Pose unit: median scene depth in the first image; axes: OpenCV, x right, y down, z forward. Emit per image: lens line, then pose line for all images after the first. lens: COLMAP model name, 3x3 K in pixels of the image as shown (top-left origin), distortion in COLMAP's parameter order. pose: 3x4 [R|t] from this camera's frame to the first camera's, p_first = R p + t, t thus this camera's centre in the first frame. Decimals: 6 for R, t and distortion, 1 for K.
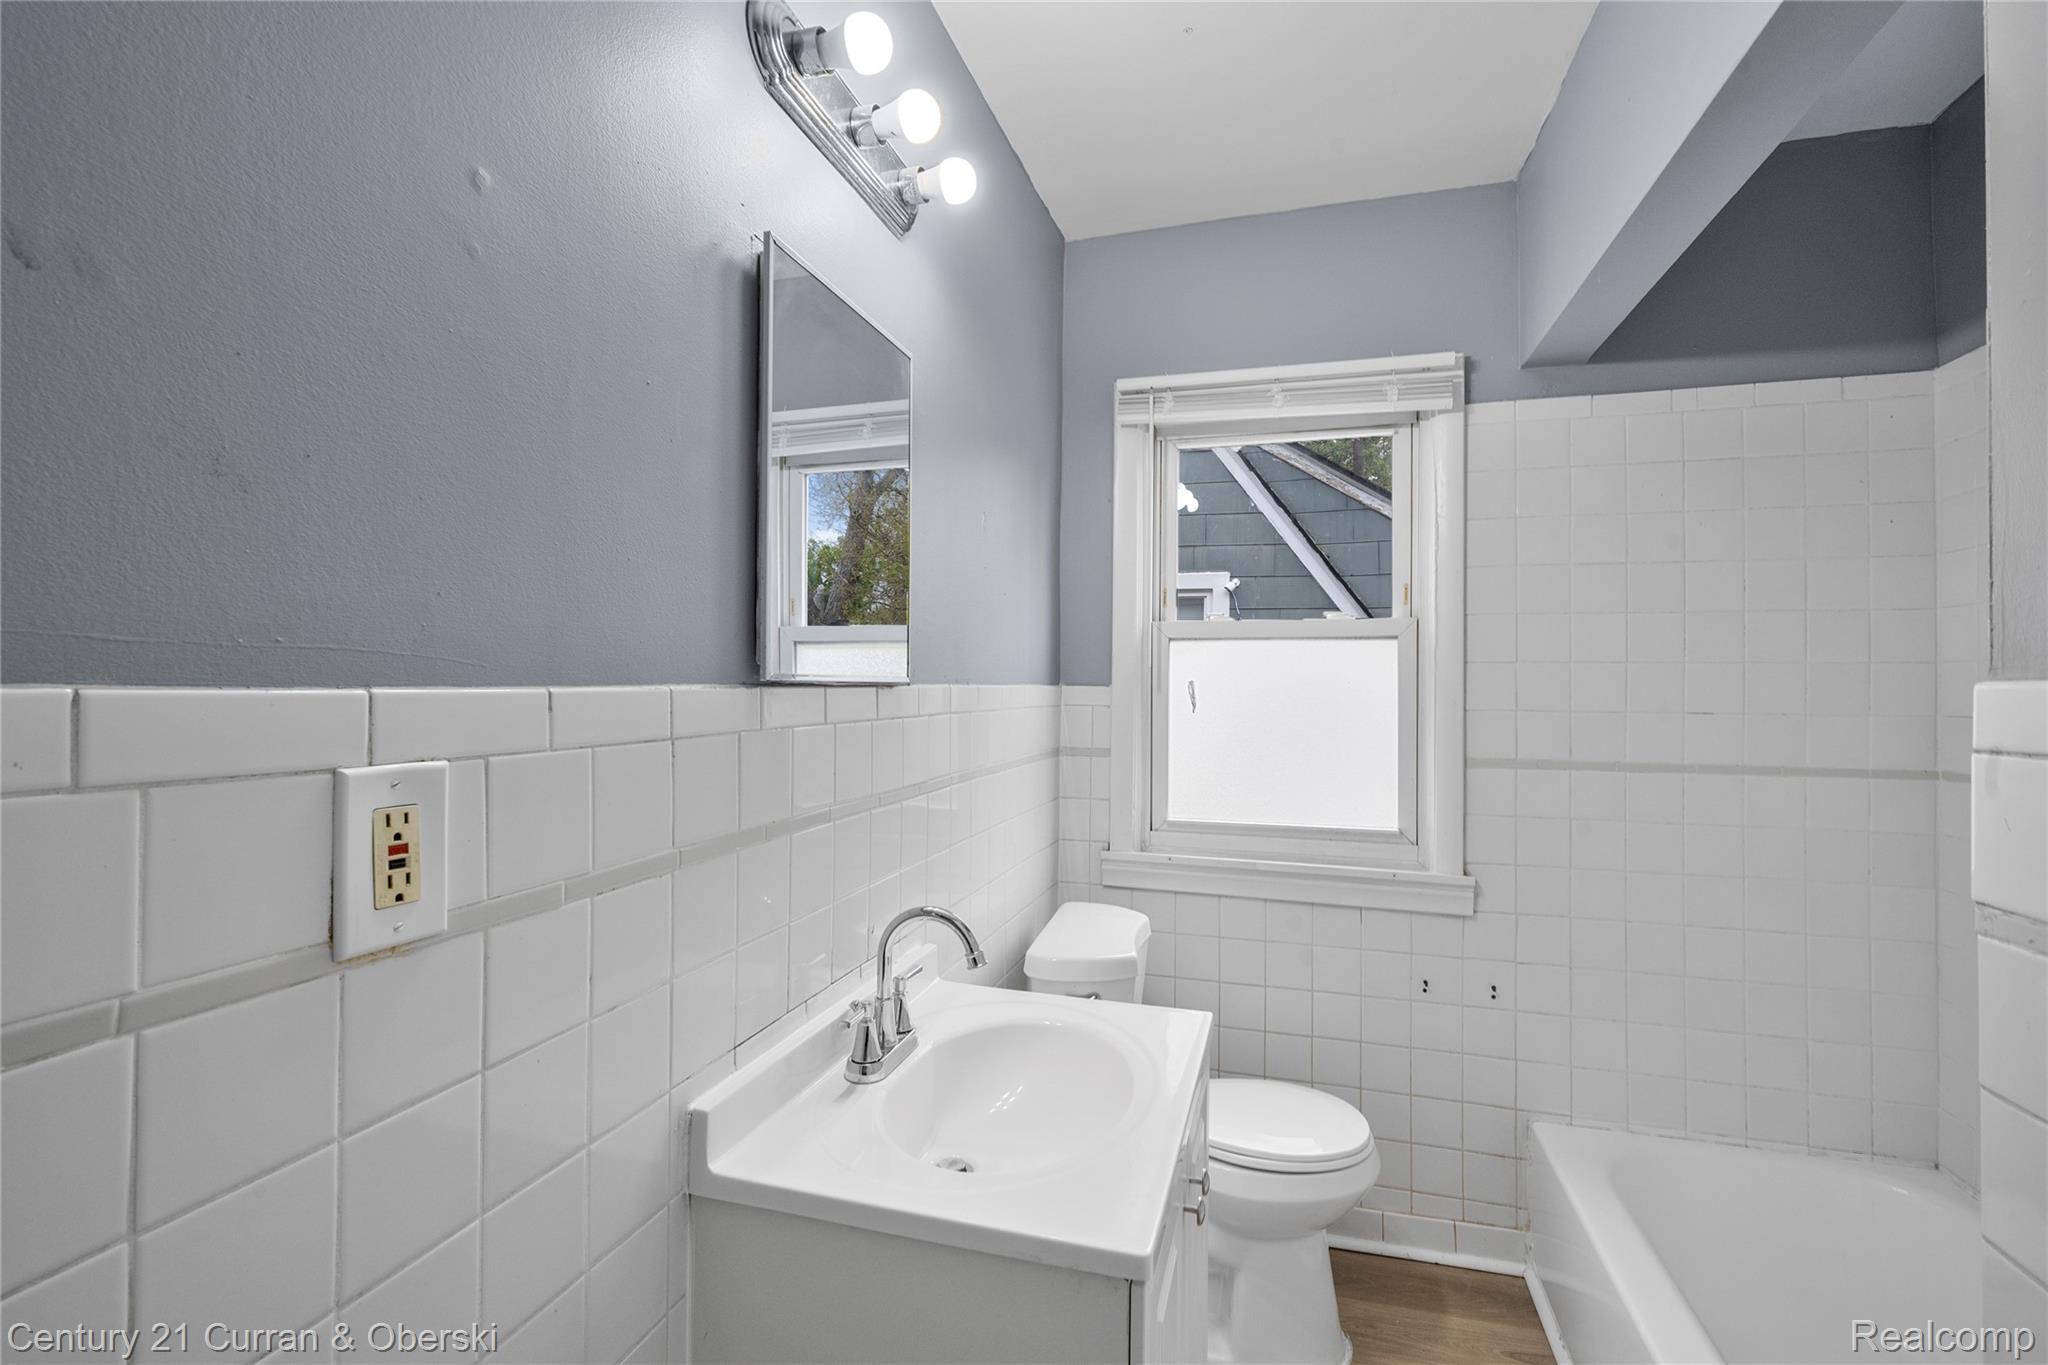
lens RADIAL K [[914.5, 0, 1030.9], [0, 914.5, 684.4], [0, 0, 1]] dist [-0.004332, 0.001178]
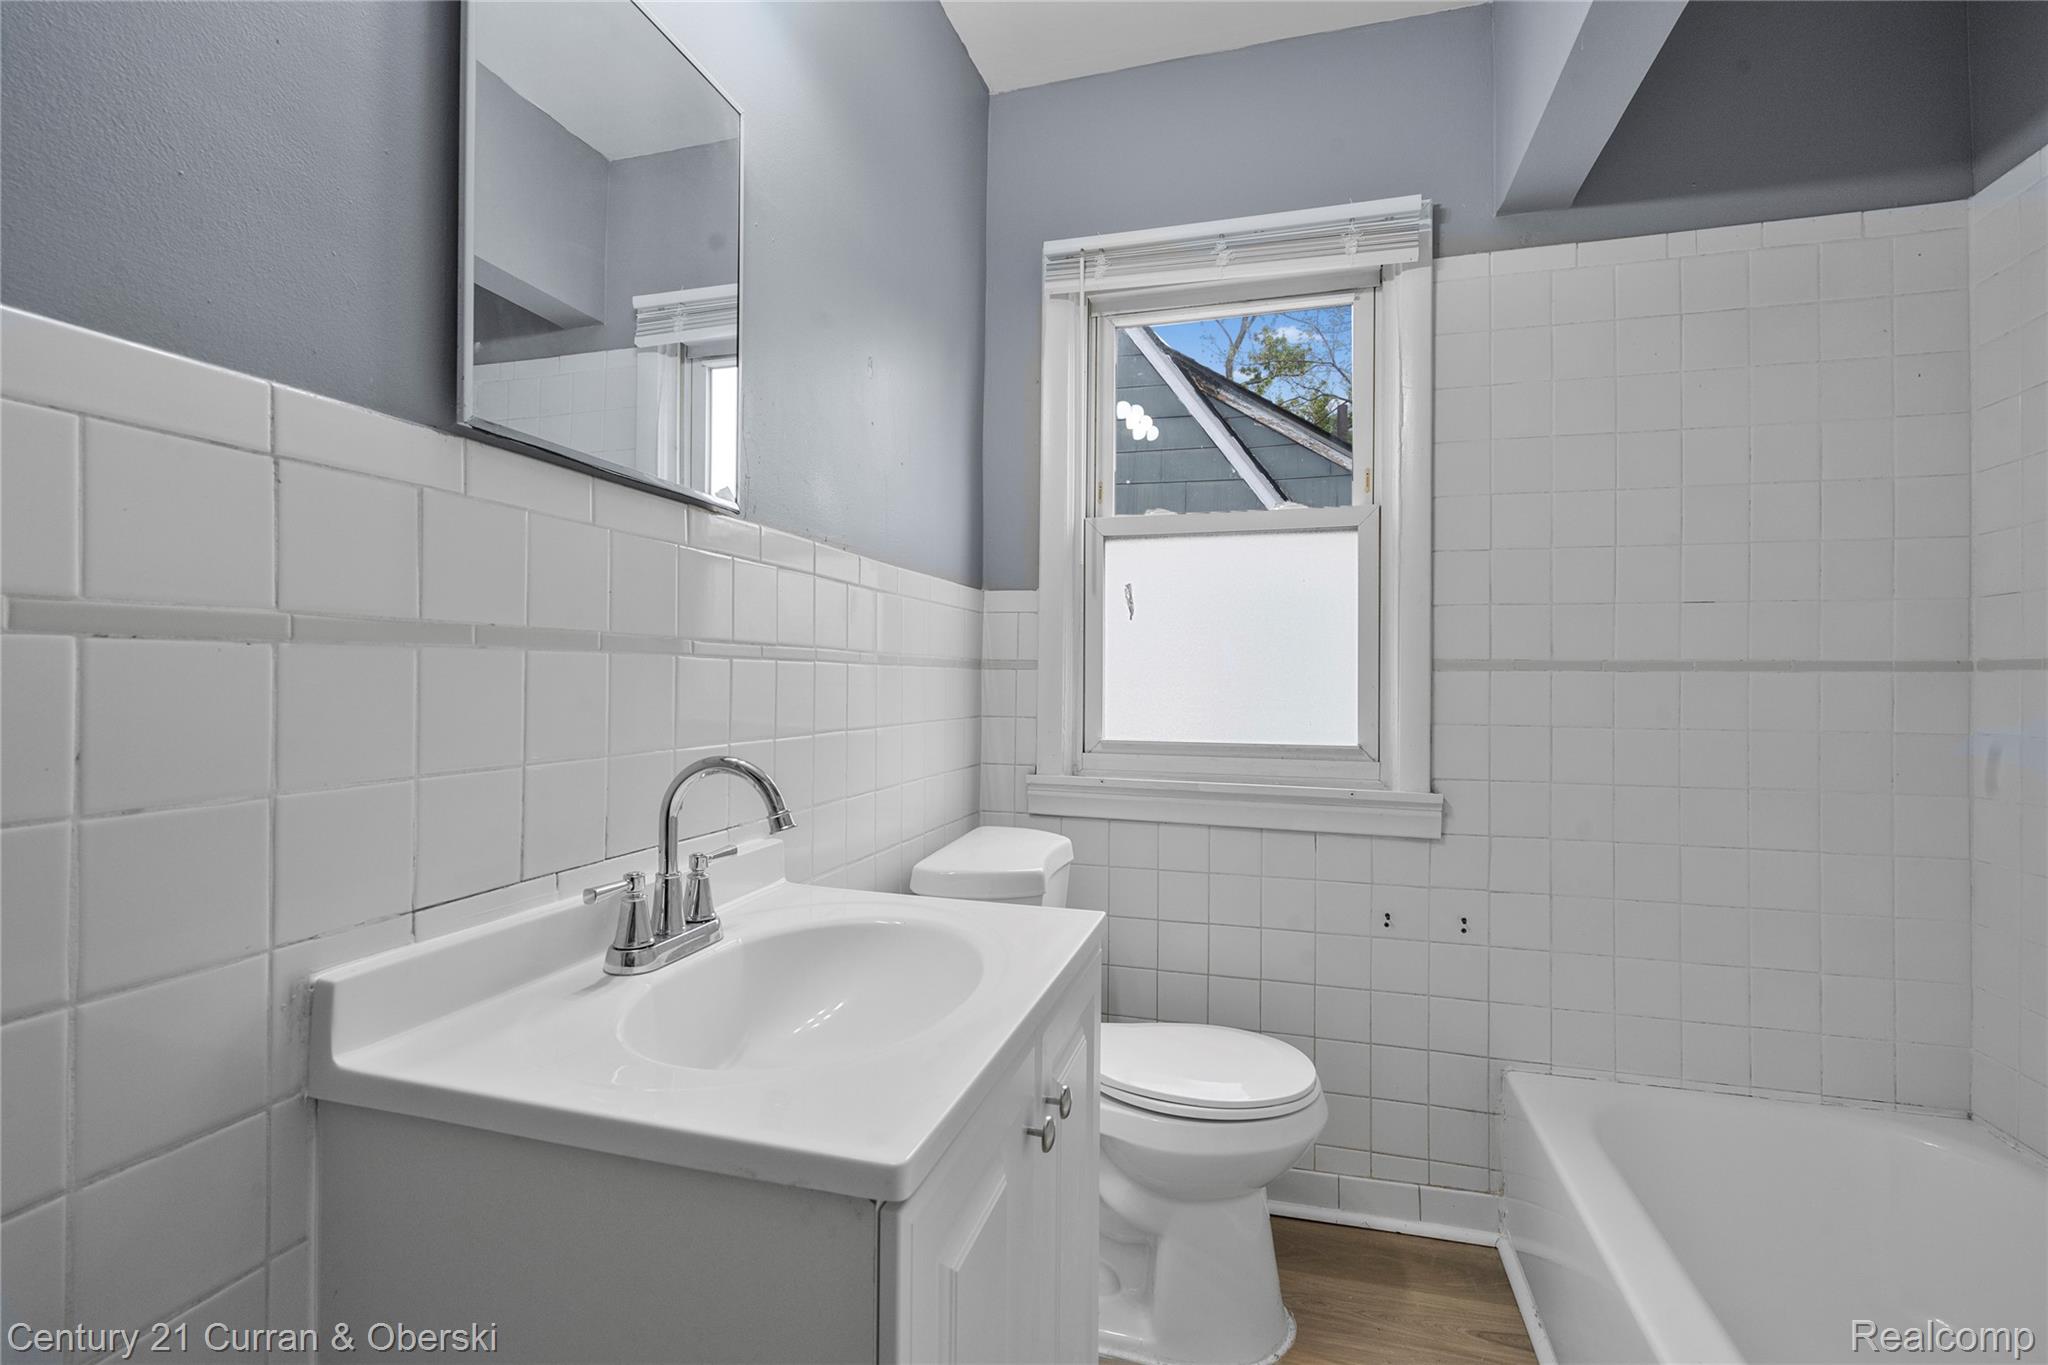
lens RADIAL K [[914.5, 0, 1031.0], [0, 914.5, 683.9], [0, 0, 1]] dist [-0.004332, 0.001178]
pose [[0.999978, 0.000783, 0.006629, 0.087209], [-0.000803, 0.999995, 0.003084, 0.106392], [-0.006626, -0.003089, 0.999973, 0.129061]]
